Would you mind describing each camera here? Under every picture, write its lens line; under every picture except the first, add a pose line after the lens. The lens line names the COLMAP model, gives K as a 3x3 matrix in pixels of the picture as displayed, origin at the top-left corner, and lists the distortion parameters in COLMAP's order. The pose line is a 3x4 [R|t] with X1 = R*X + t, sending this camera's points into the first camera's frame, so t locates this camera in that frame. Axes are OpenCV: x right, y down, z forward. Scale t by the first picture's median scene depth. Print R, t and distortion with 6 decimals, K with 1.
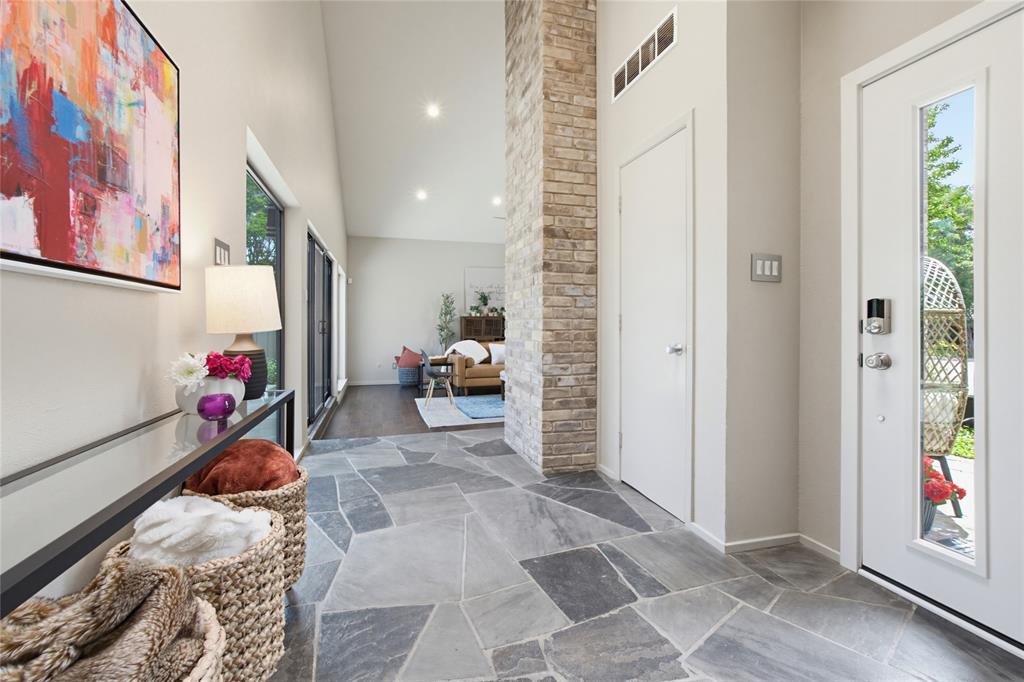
lens RADIAL K [[441.4, 0, 509.2], [0, 441.4, 331.9], [0, 0, 1]] dist [-0.004151, 0.004532]
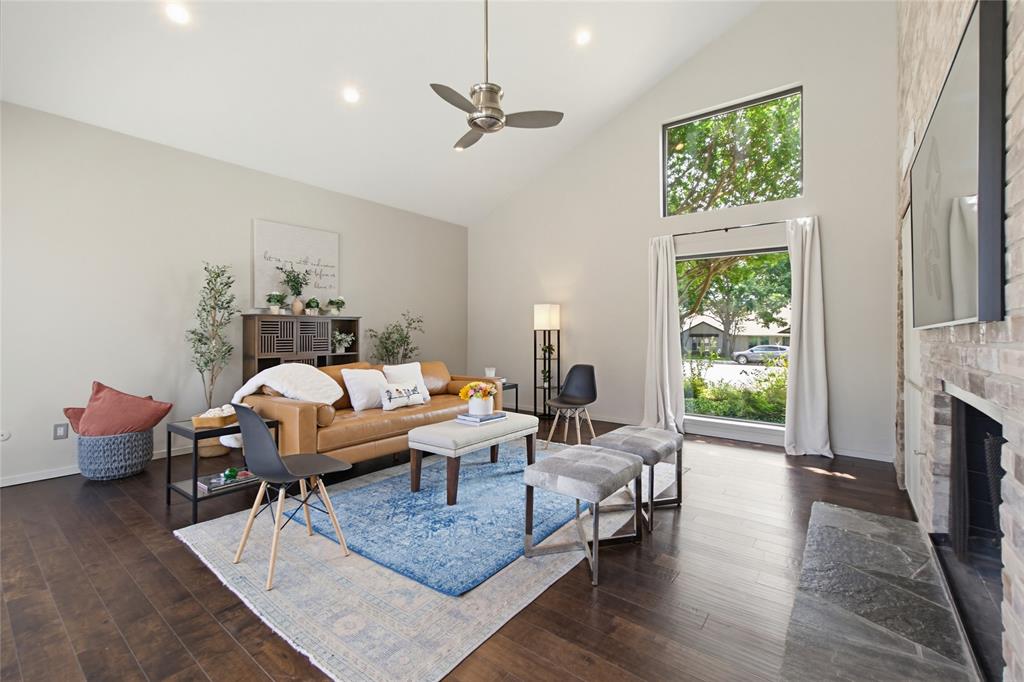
lens RADIAL K [[441.4, 0, 512.5], [0, 441.4, 334.9], [0, 0, 1]] dist [-0.004151, 0.004532]
pose [[0.815522, -0.000623, 0.578725, -0.158554], [0.005722, 0.999959, -0.006987, -0.006503], [-0.578697, 0.009009, 0.815493, 0.433897]]
